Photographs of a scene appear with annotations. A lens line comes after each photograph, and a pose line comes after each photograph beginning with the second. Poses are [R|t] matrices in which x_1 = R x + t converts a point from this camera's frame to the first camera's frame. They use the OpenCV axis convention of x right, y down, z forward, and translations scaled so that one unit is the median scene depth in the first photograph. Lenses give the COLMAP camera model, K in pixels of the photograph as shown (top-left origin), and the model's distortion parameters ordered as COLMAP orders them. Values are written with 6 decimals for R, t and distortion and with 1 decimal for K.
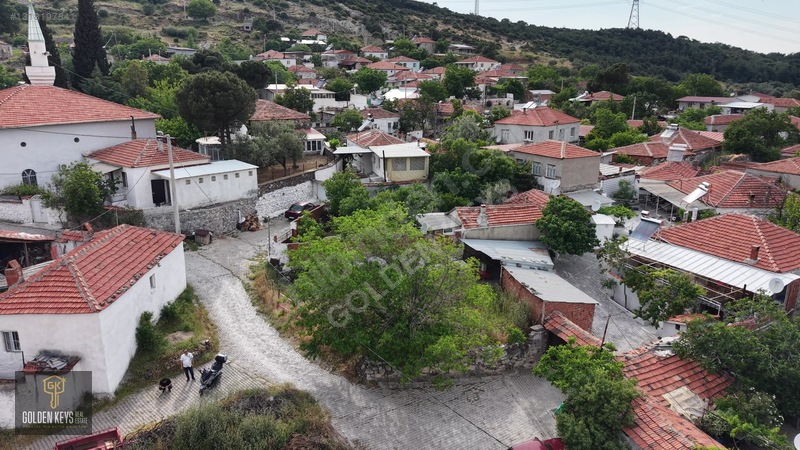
lens RADIAL K [[569.2, 0, 404.0], [0, 569.2, 222.9], [0, 0, 1]] dist [0.032059, -0.040278]
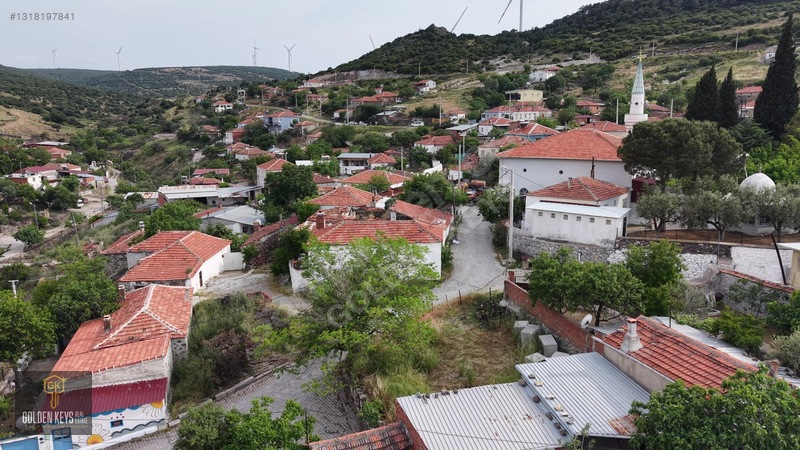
lens RADIAL K [[569.2, 0, 401.6], [0, 569.2, 227.9], [0, 0, 1]] dist [0.032059, -0.040278]
pose [[0.014083, 0.182295, -0.983143, 0.654539], [-0.253800, 0.951691, 0.172828, -0.152600], [0.967154, 0.247088, 0.059669, 0.605241]]
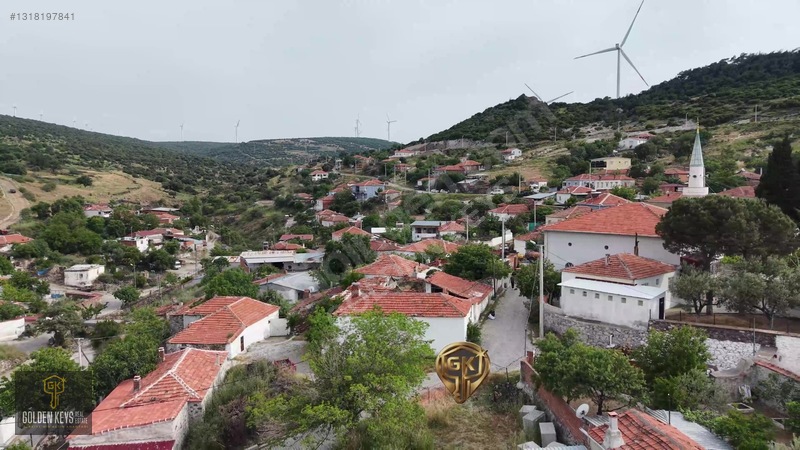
lens RADIAL K [[569.2, 0, 400.5], [0, 569.2, 229.7], [0, 0, 1]] dist [0.032059, -0.040278]
pose [[-0.154252, 0.071647, -0.985430, 0.660959], [-0.250035, 0.962072, 0.109087, -0.198826], [0.955871, 0.263219, -0.130488, 0.716771]]
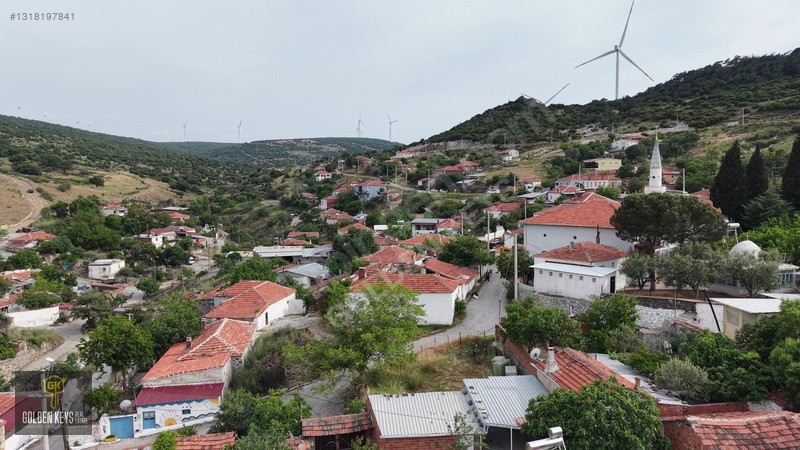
lens RADIAL K [[569.2, 0, 401.4], [0, 569.2, 226.1], [0, 0, 1]] dist [0.032059, -0.040278]
pose [[-0.155819, 0.065426, -0.985617, 0.867301], [-0.249186, 0.962929, 0.103314, -0.206332], [0.955838, 0.261700, -0.133739, 0.753518]]
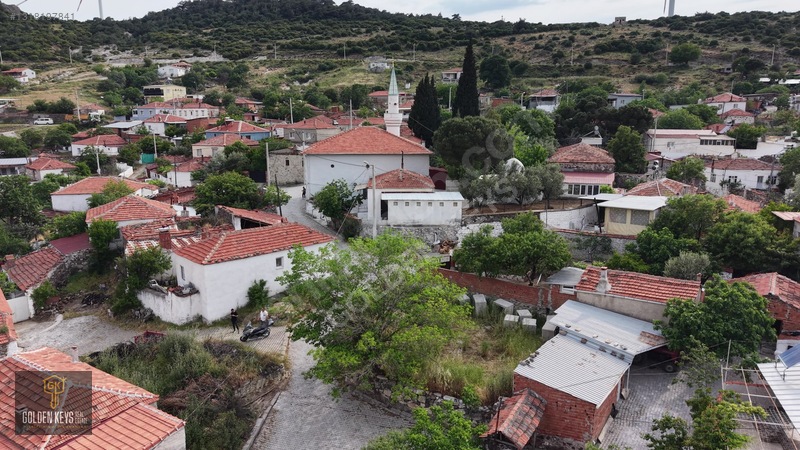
lens RADIAL K [[569.2, 0, 404.2], [0, 569.2, 223.3], [0, 0, 1]] dist [0.032059, -0.040278]
pose [[0.645642, 0.135983, -0.751436, 0.508921], [-0.192273, 0.981263, 0.012370, -0.042938], [0.739039, 0.136494, 0.659690, 0.184636]]
